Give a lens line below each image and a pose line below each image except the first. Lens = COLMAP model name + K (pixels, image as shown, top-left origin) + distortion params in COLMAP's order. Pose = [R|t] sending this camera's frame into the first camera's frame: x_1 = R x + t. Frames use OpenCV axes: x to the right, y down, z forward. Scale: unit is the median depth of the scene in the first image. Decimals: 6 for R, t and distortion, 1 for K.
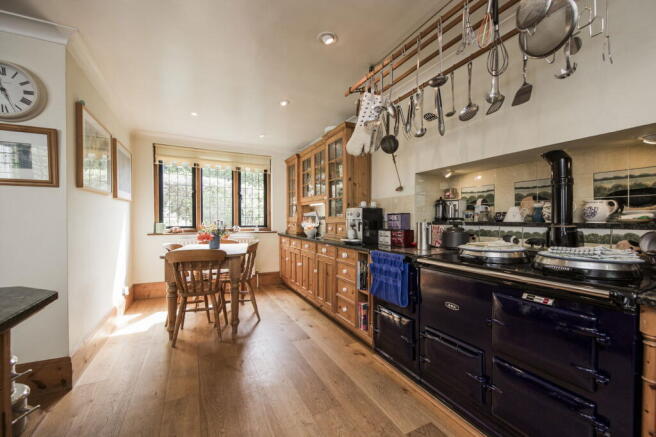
lens RADIAL K [[272.2, 0, 328.0], [0, 272.2, 218.5], [0, 0, 1]] dist [-0.000691, -0.000083]
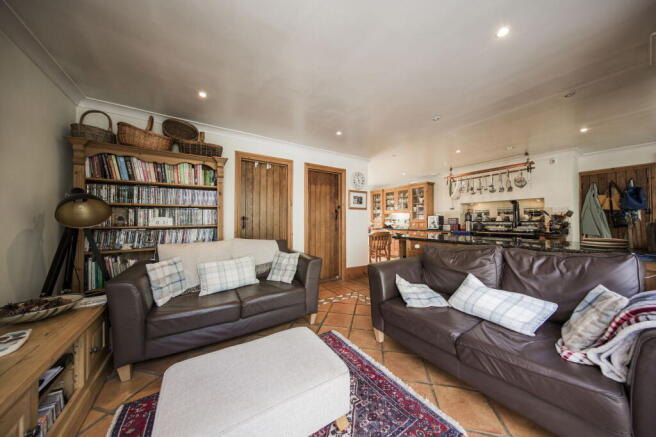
lens RADIAL K [[210.8, 0, 328.0], [0, 210.8, 218.5], [0, 0, 1]] dist [-0.000529, -0.000291]
pose [[0.994249, -0.001190, 0.107084, -1.621073], [0.002635, 0.999907, -0.013354, 0.013871], [-0.107059, 0.013559, 0.994160, -1.274334]]
